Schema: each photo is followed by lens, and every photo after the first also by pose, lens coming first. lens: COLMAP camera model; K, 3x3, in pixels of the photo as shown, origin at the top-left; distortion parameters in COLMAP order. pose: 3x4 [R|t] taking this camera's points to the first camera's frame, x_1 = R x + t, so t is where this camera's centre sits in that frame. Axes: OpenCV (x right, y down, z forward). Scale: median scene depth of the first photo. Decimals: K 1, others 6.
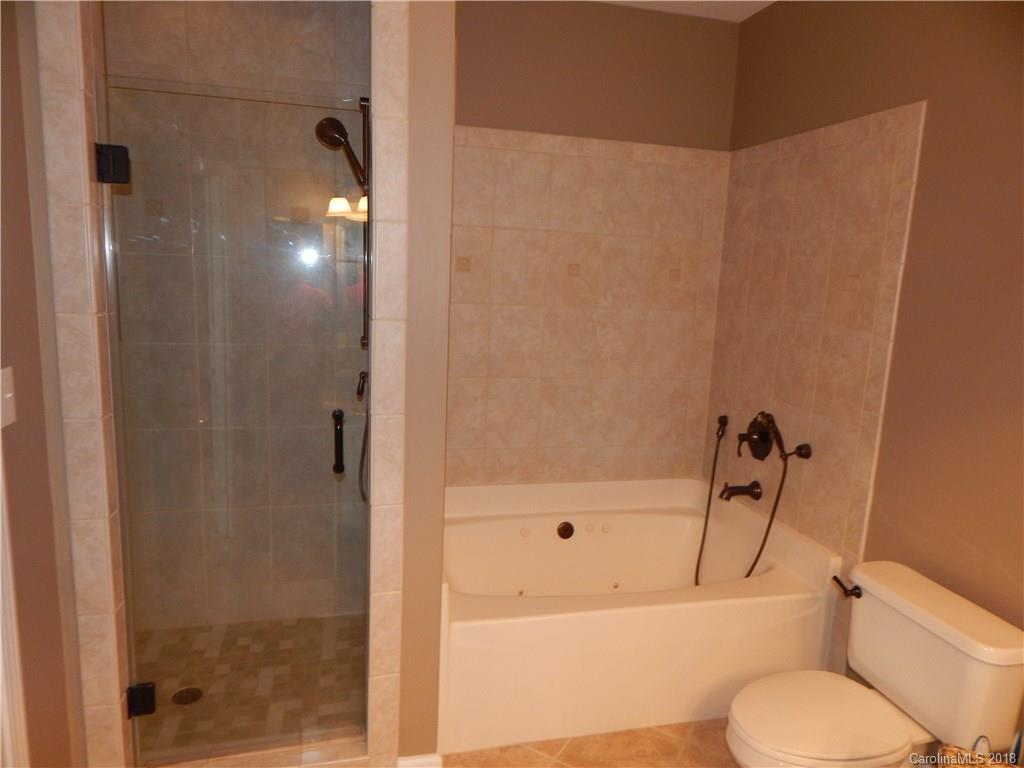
lens RADIAL K [[680.9, 0, 512.0], [0, 680.9, 384.0], [0, 0, 1]] dist [0.005529, -0.002115]
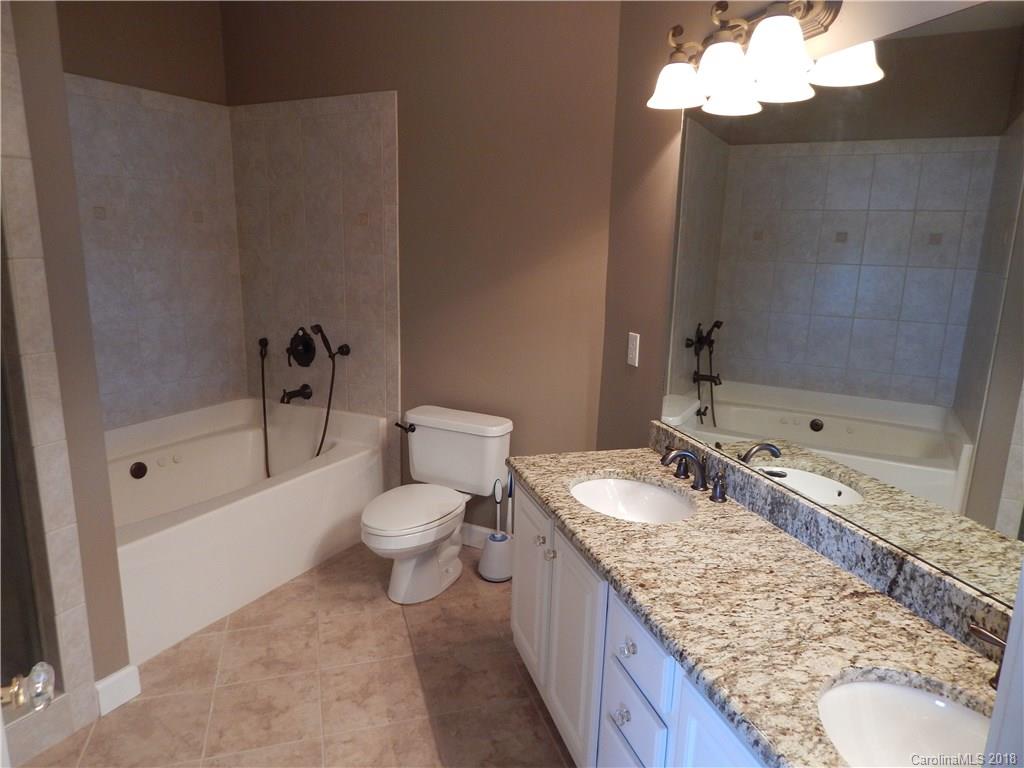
lens RADIAL K [[680.9, 0, 512.0], [0, 680.9, 384.0], [0, 0, 1]] dist [0.005529, -0.002115]
pose [[0.679155, -0.186918, 0.709796, -0.283187], [0.136054, 0.982332, 0.128507, 0.036172], [-0.721276, 0.009294, 0.692586, -0.139258]]
